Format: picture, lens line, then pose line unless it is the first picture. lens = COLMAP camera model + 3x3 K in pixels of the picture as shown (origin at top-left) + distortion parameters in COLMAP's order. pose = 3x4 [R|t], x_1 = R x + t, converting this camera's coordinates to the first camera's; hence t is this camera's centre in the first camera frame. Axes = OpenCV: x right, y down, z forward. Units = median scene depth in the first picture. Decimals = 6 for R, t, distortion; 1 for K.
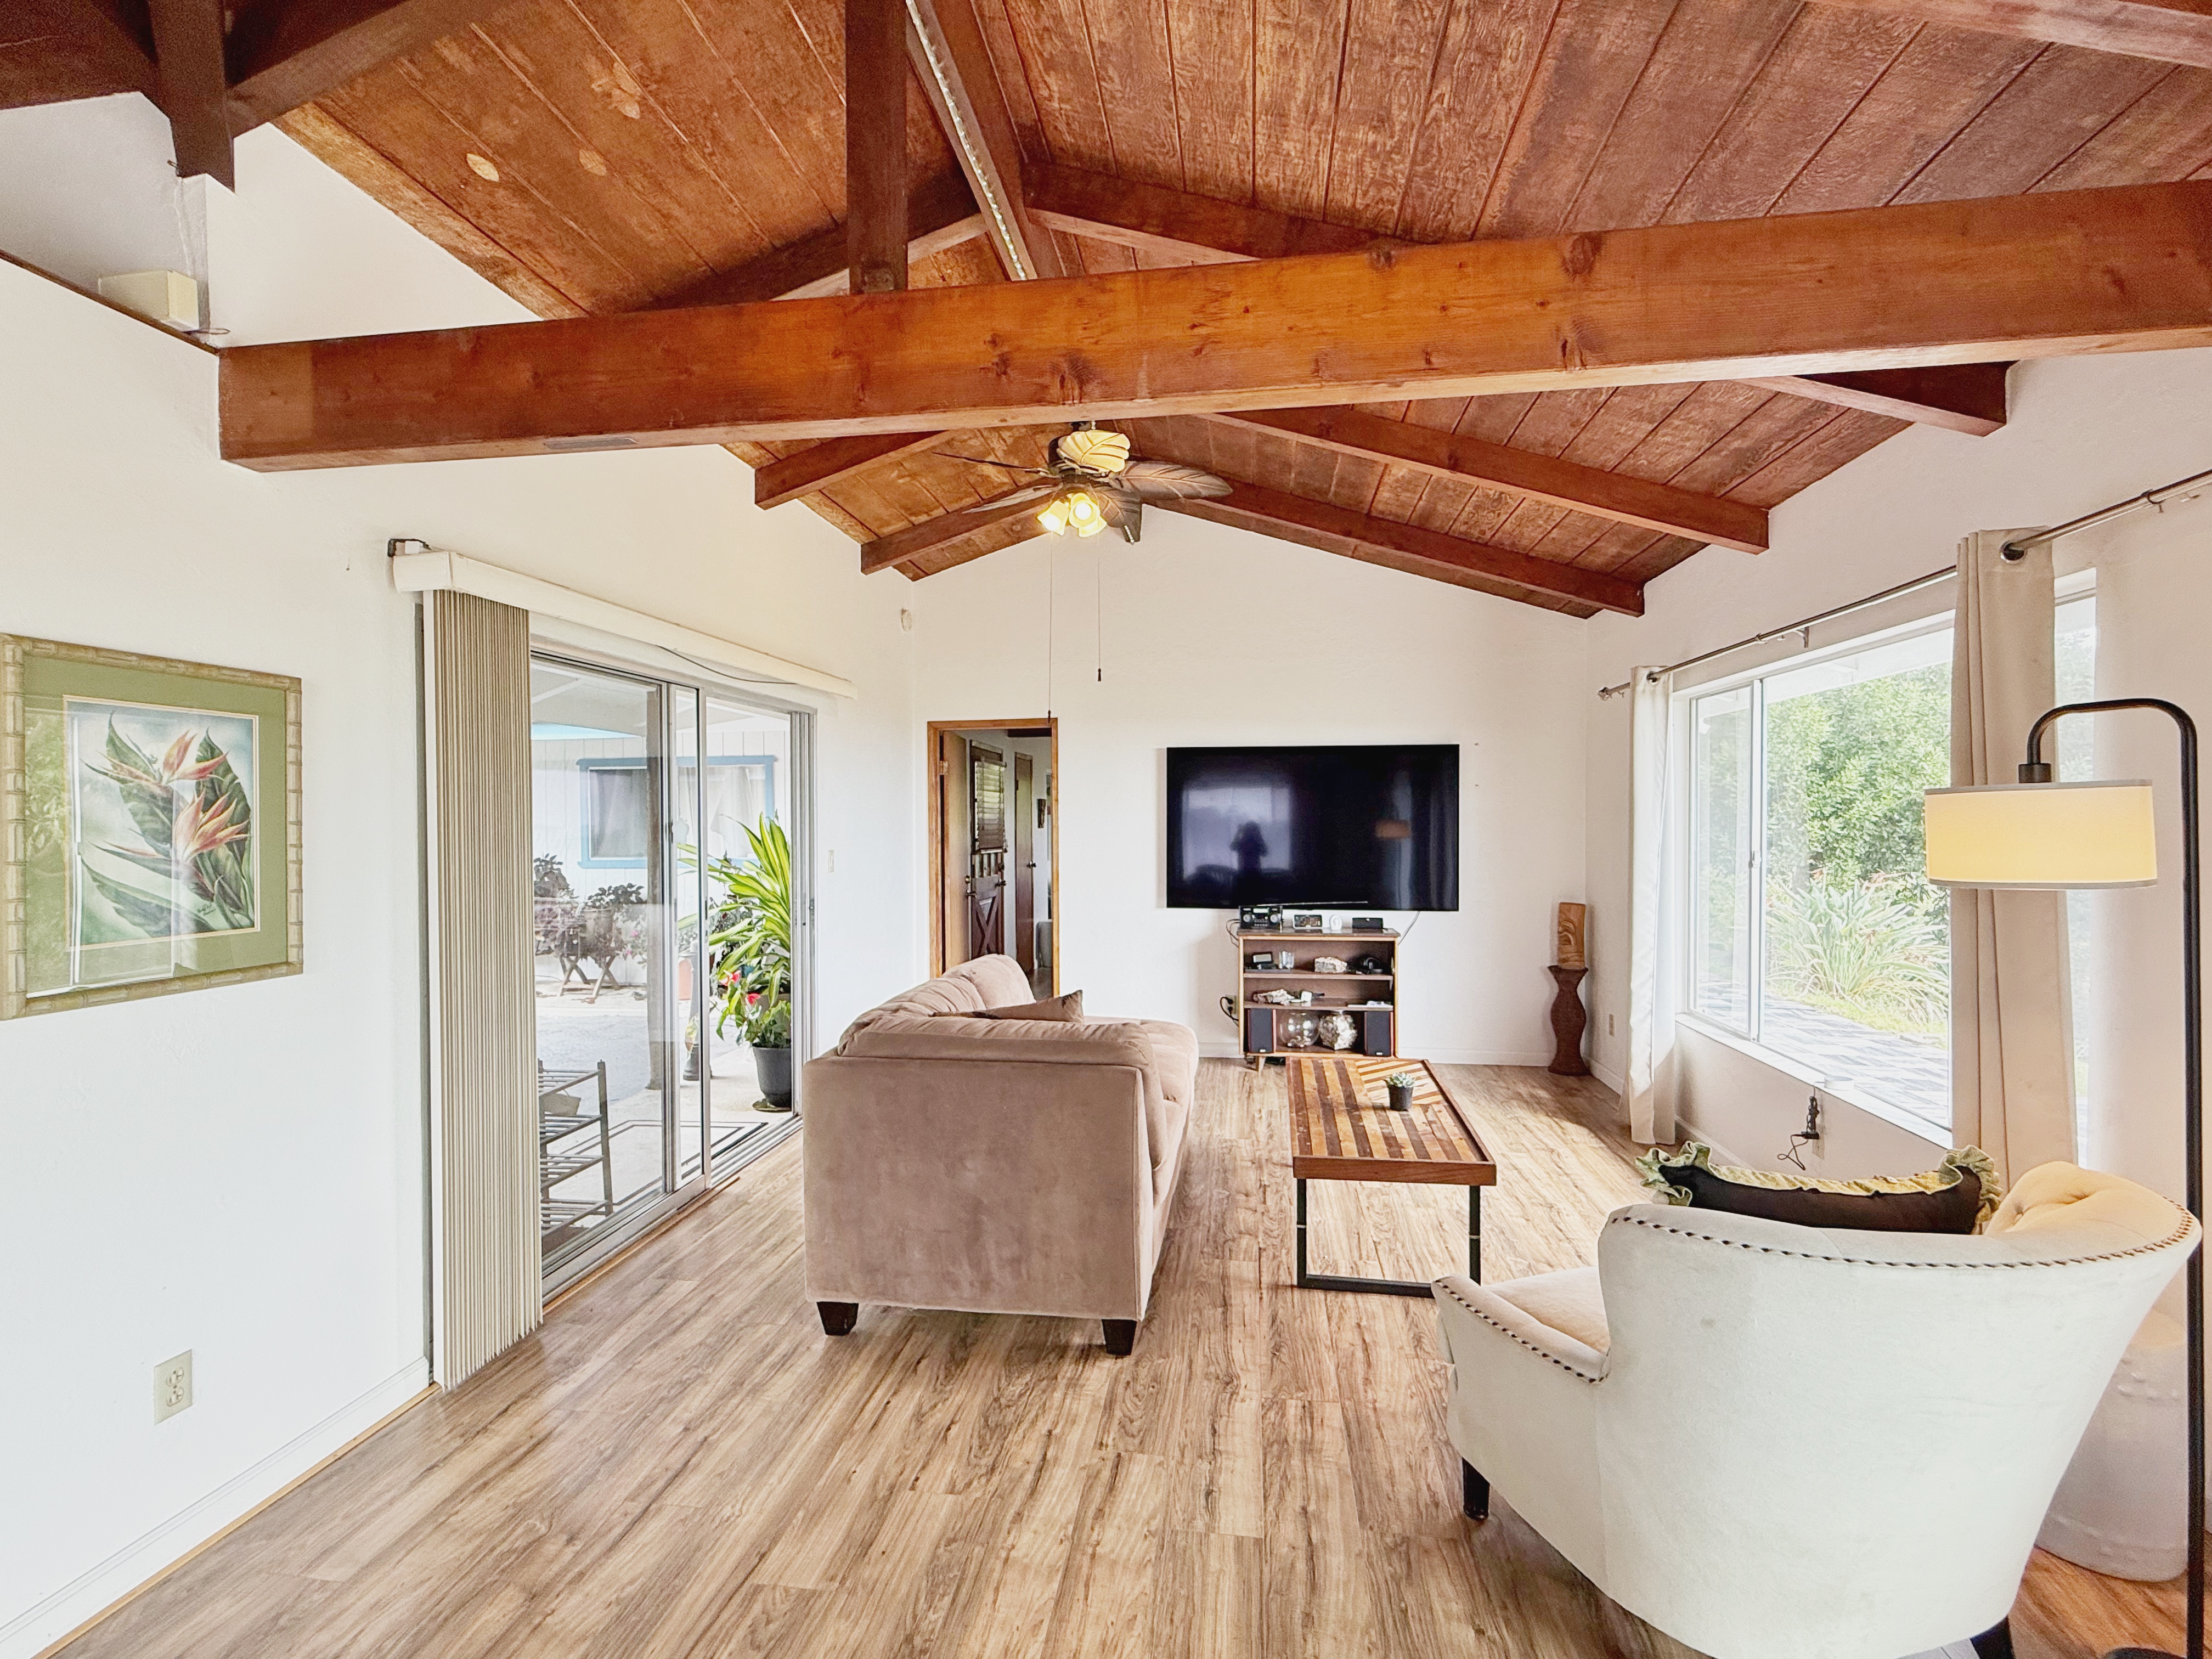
lens RADIAL K [[1020.3, 0, 1102.2], [0, 1020.3, 833.1], [0, 0, 1]] dist [-0.001617, 0.000439]
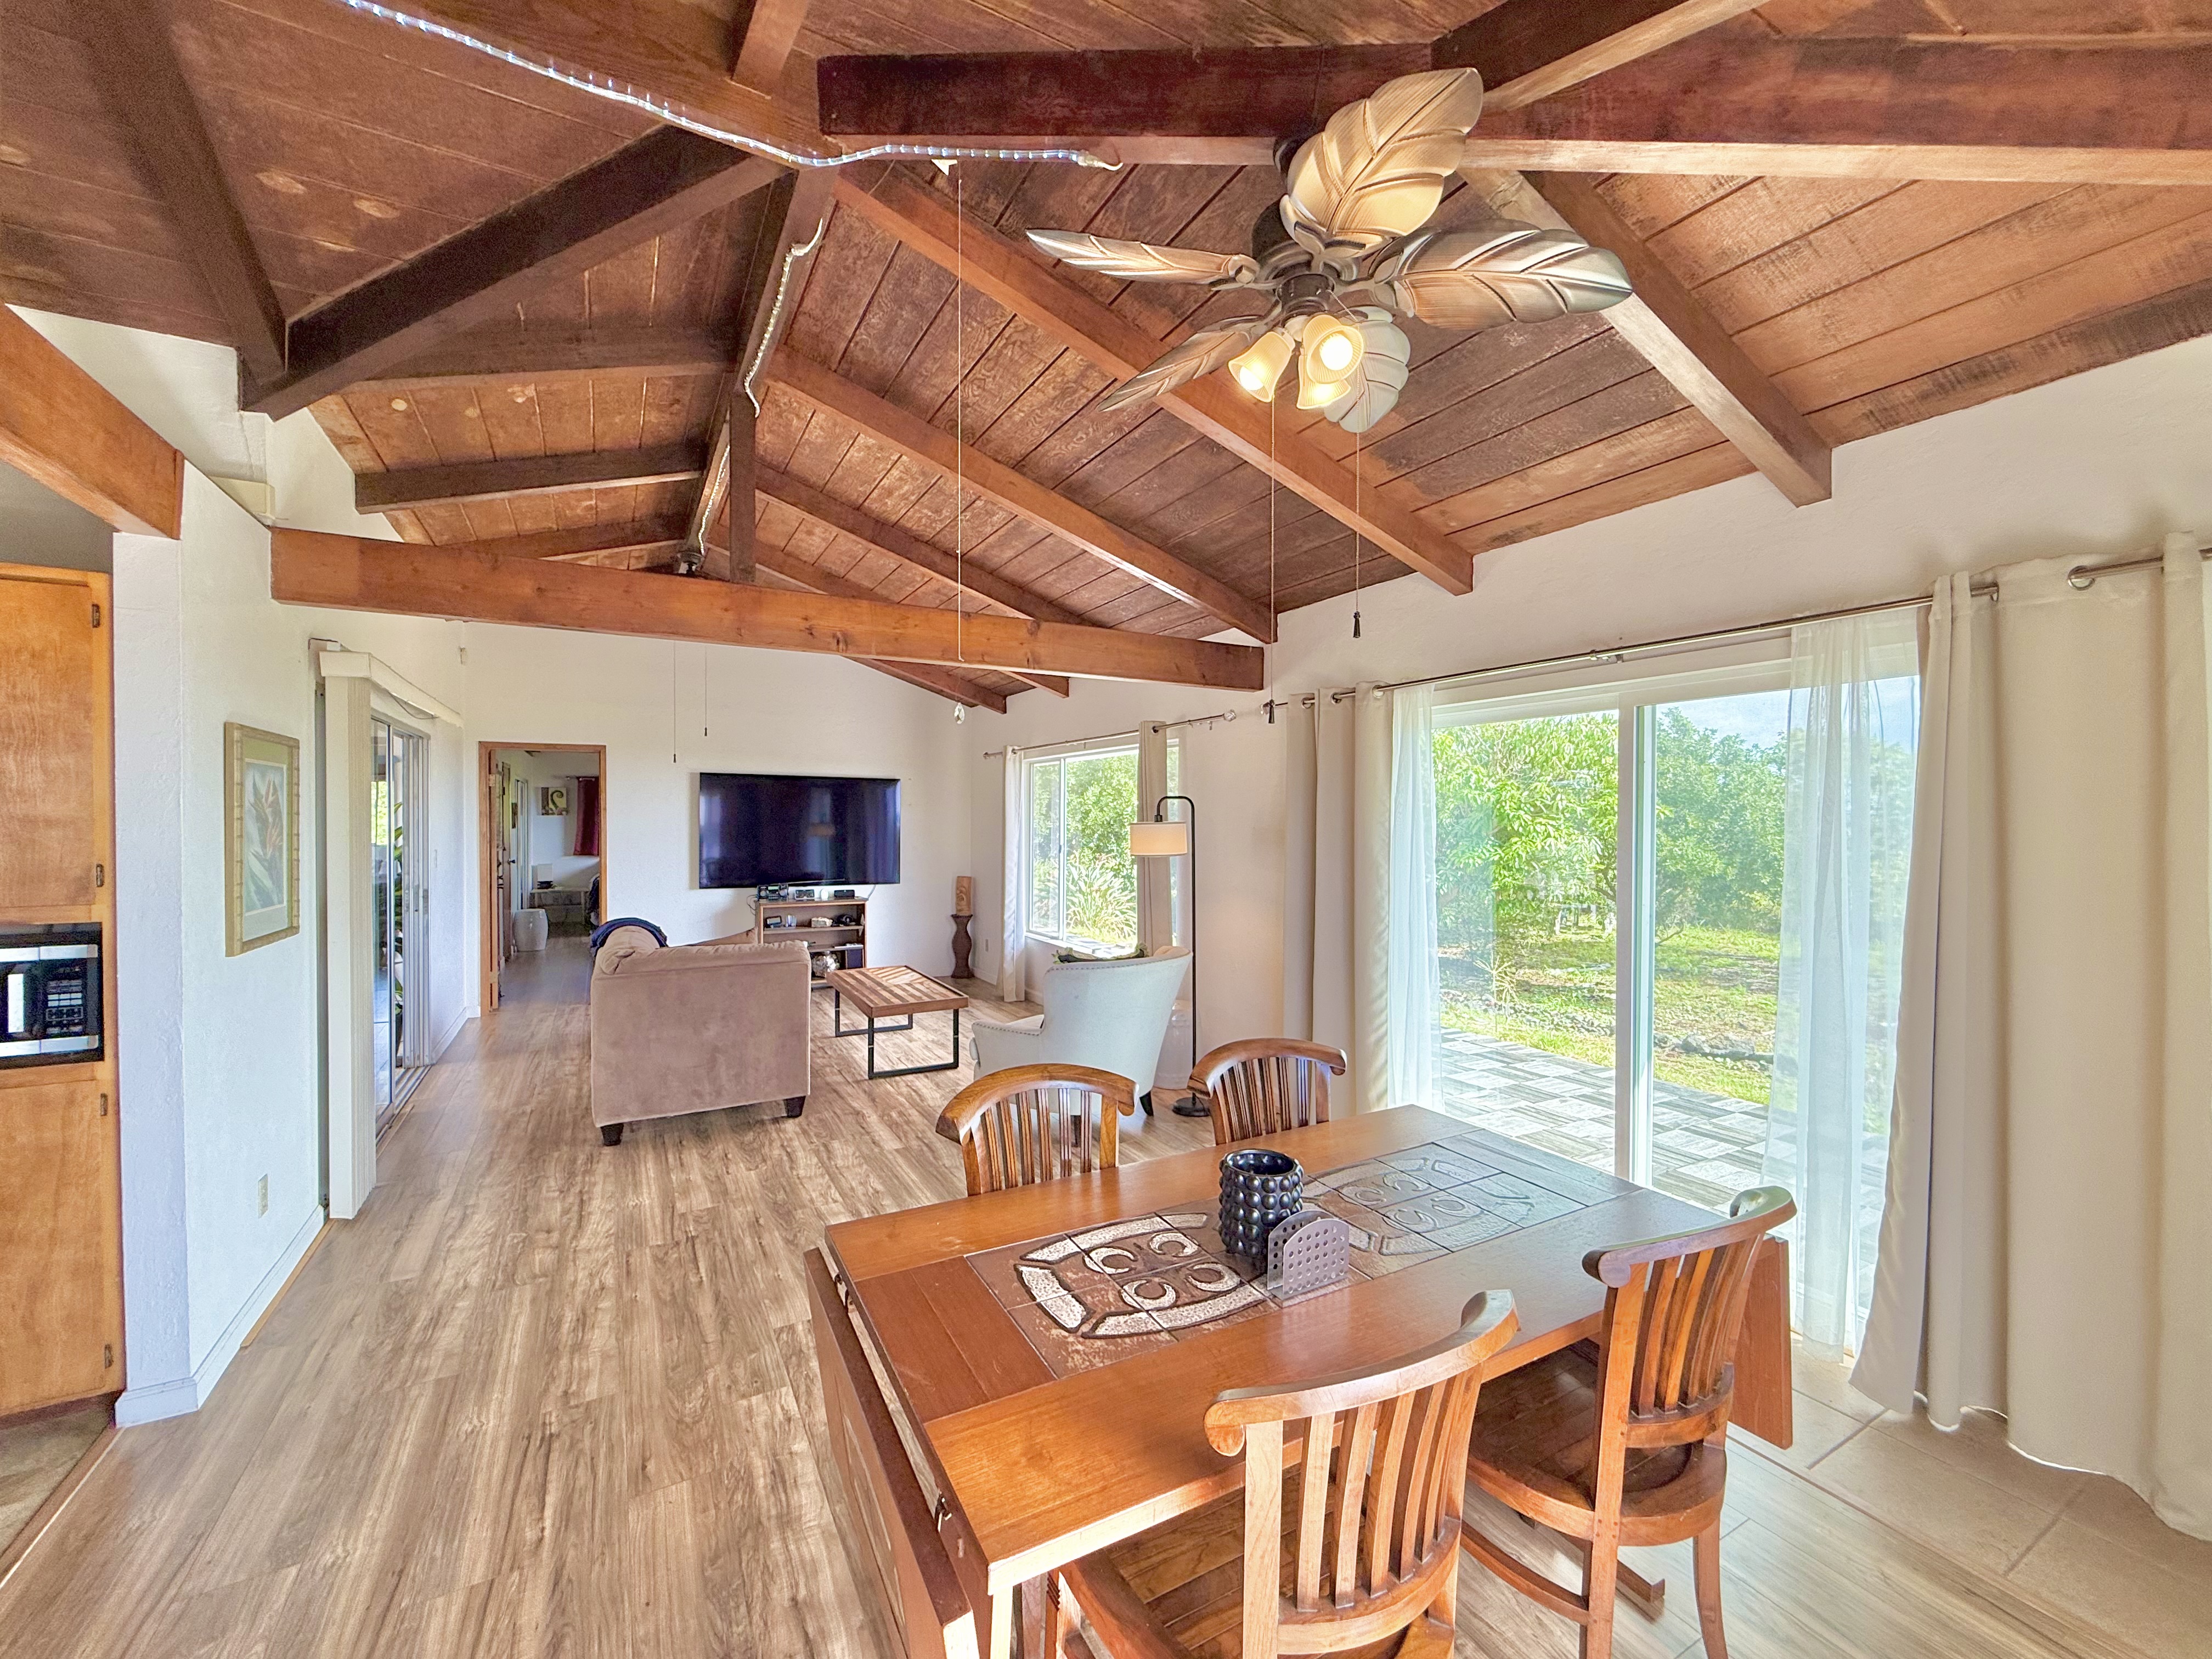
lens RADIAL K [[892.1, 0, 1096.1], [0, 892.1, 832.1], [0, 0, 1]] dist [0.000081, 0.000068]
pose [[0.797884, -0.000299, 0.602811, -0.513429], [-0.001022, 0.999998, 0.001850, -0.013981], [-0.602810, -0.002092, 0.797882, -0.618704]]
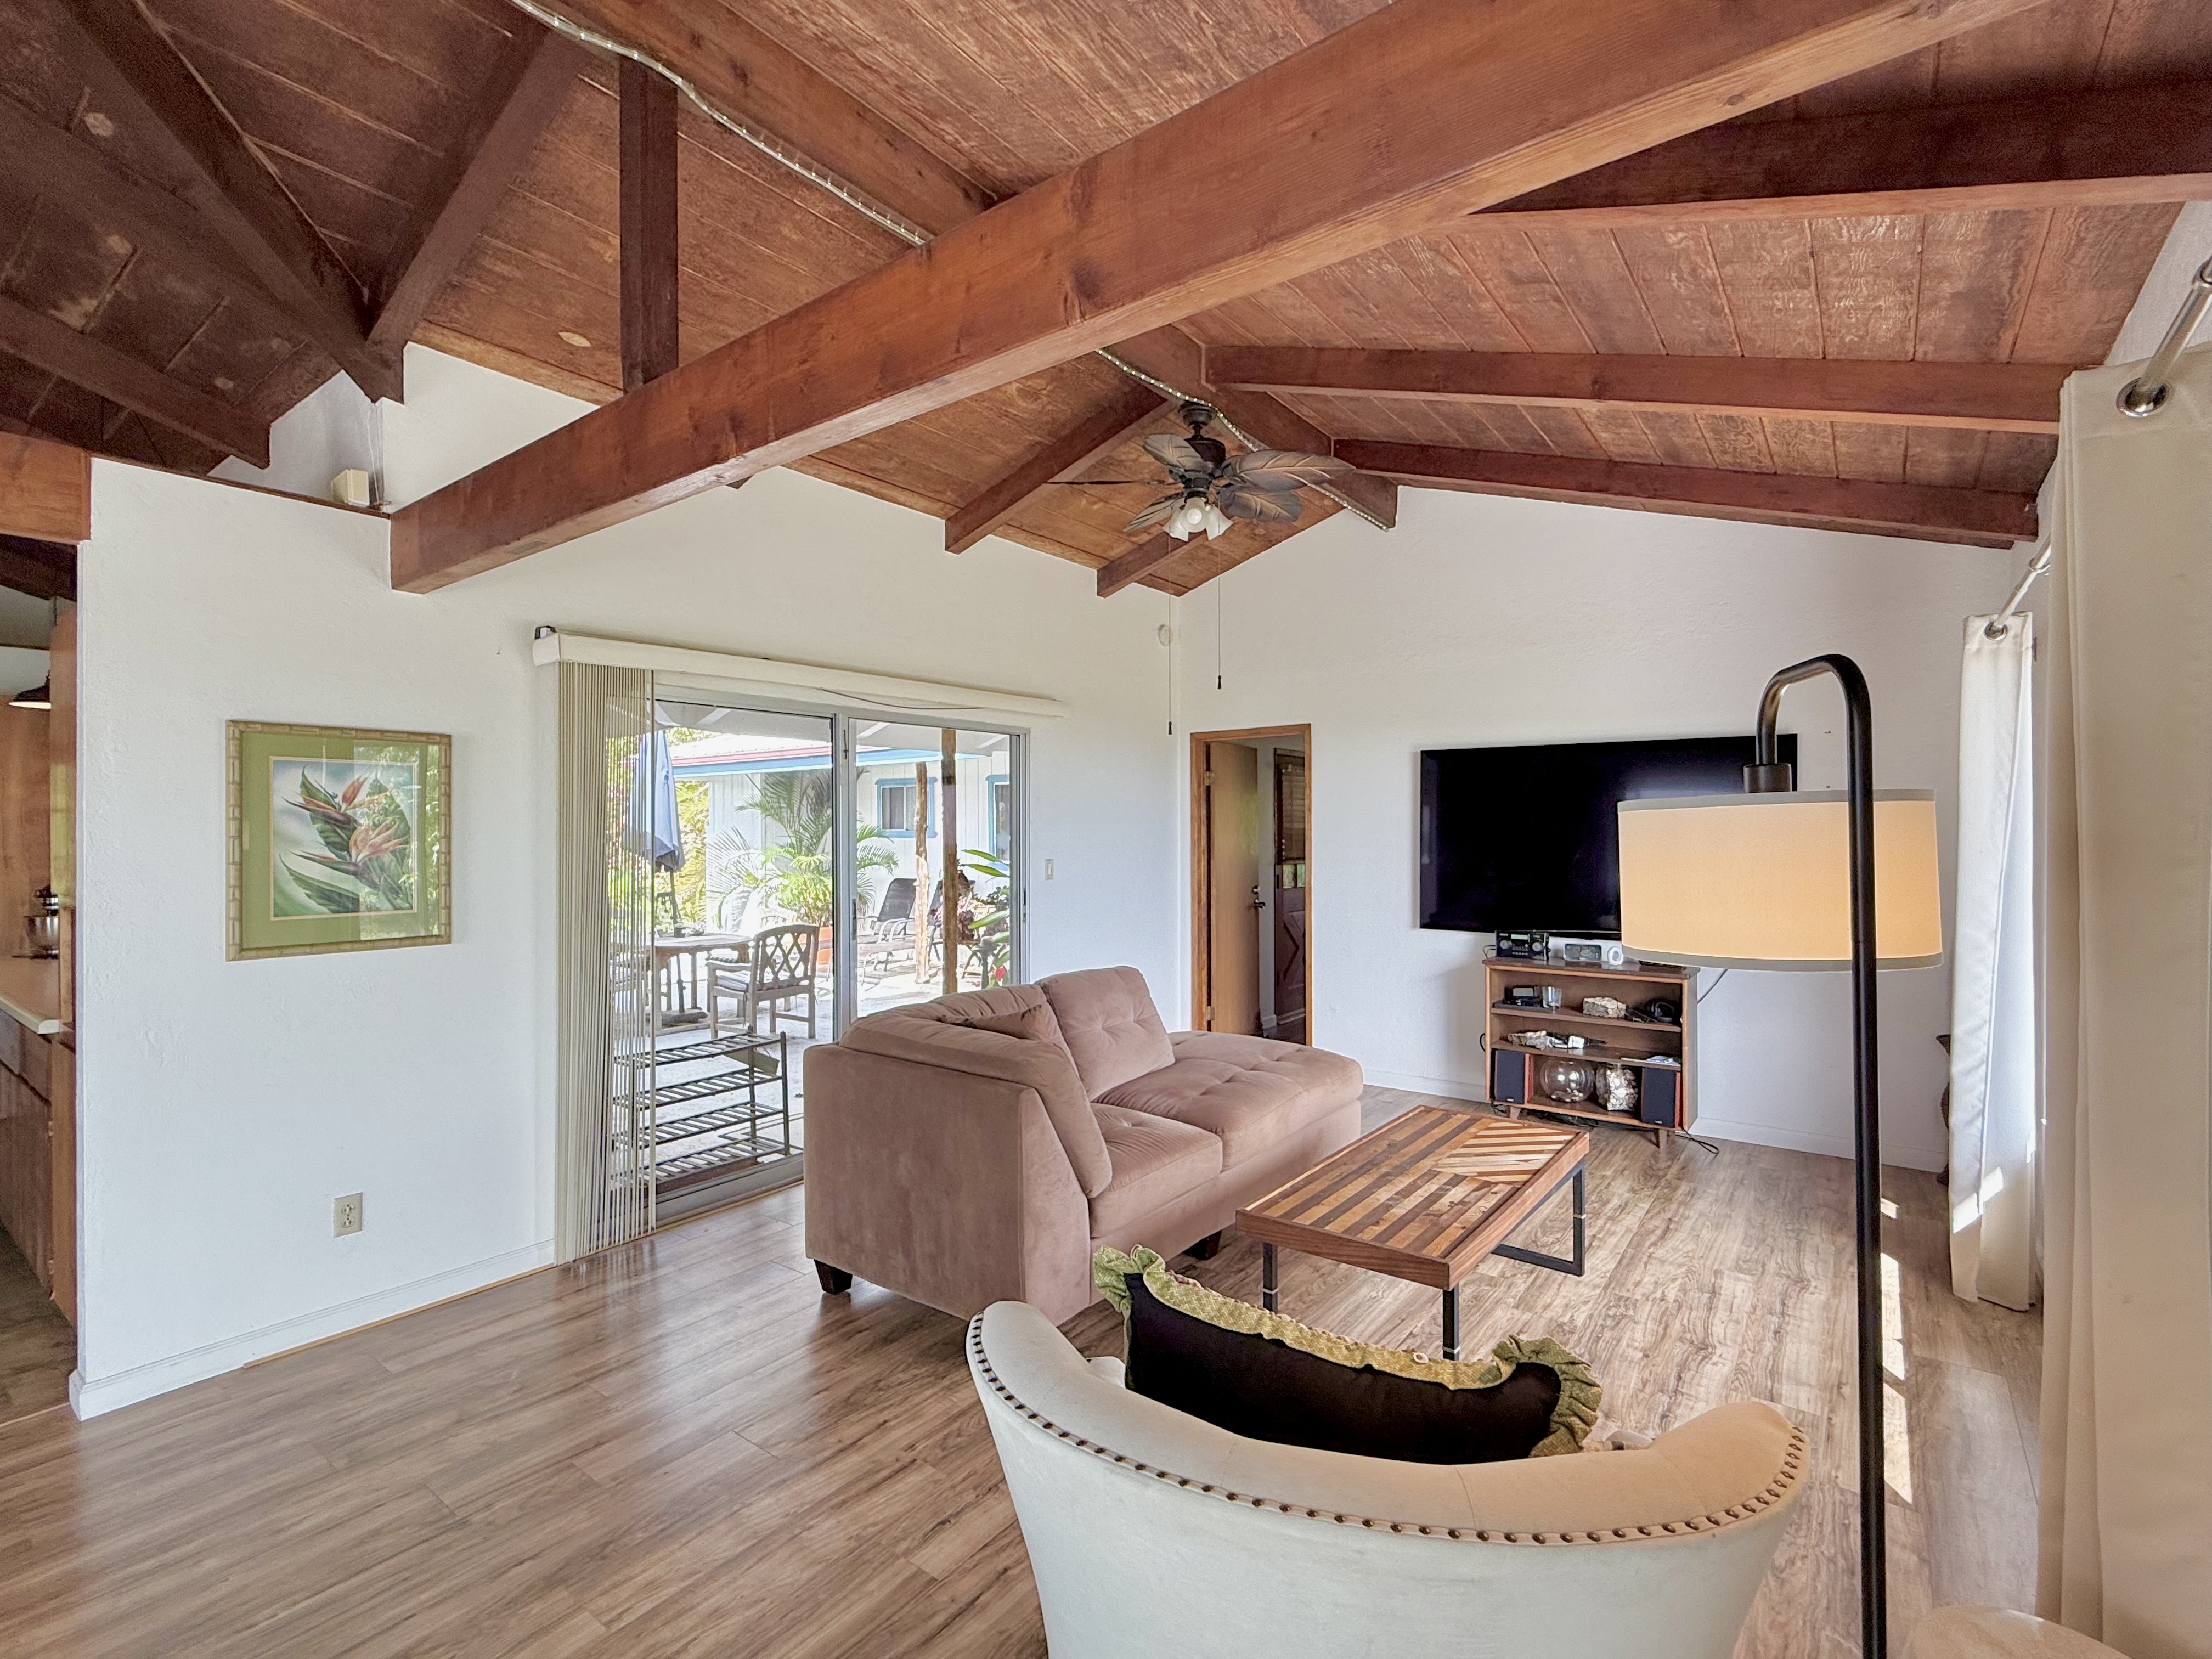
lens RADIAL K [[1020.3, 0, 1105.0], [0, 1020.3, 832.0], [0, 0, 1]] dist [-0.001617, 0.000439]
pose [[0.875051, 0.003693, -0.484017, 0.556505], [-0.006686, 0.999968, -0.004457, -0.013377], [0.483985, 0.007136, 0.875047, 0.161217]]
